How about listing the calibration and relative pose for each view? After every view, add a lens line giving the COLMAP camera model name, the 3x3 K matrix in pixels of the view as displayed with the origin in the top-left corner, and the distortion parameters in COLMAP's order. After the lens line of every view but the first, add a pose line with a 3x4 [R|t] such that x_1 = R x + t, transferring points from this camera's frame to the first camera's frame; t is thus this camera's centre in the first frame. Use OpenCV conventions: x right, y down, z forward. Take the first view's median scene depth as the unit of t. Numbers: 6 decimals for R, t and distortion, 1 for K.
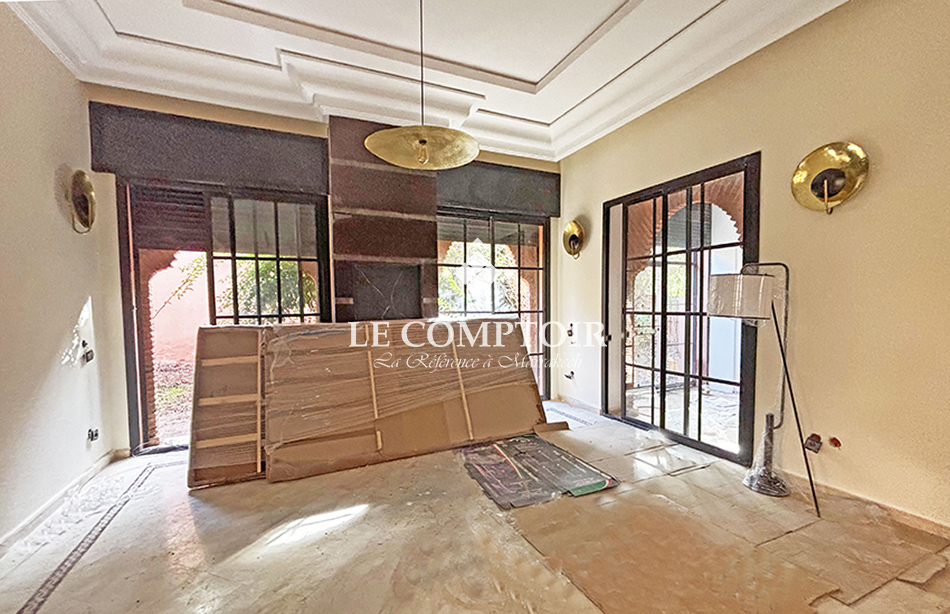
lens RADIAL K [[385.1, 0, 476.8], [0, 385.1, 329.6], [0, 0, 1]] dist [-0.000175, -0.000106]
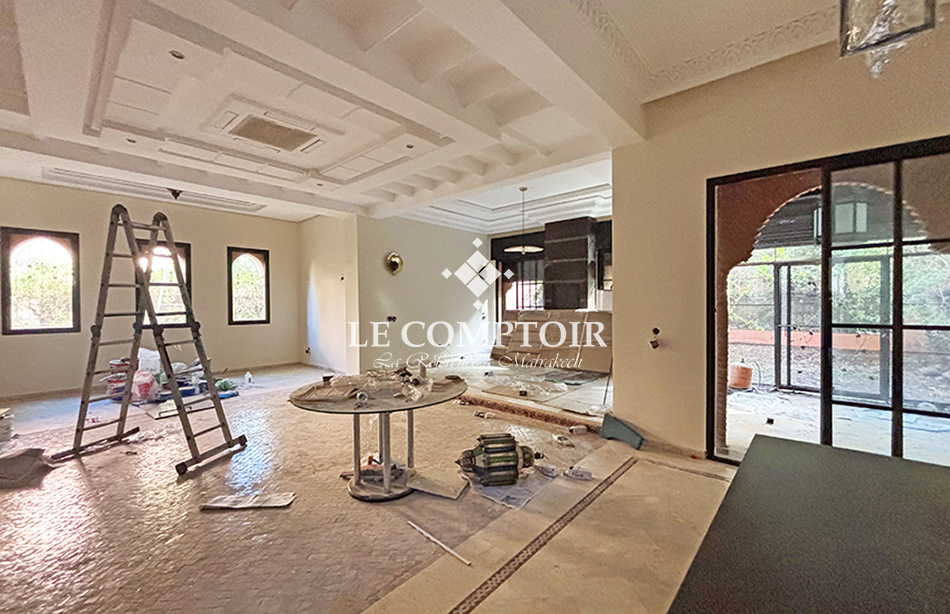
lens RADIAL K [[383.1, 0, 475.0], [0, 383.1, 307.0], [0, 0, 1]] dist [-0.001156, -0.000129]
pose [[0.404511, 0.020295, -0.914308, 1.465045], [-0.061258, 0.998110, -0.004947, 0.000115], [0.912479, 0.058010, 0.404989, -0.296260]]
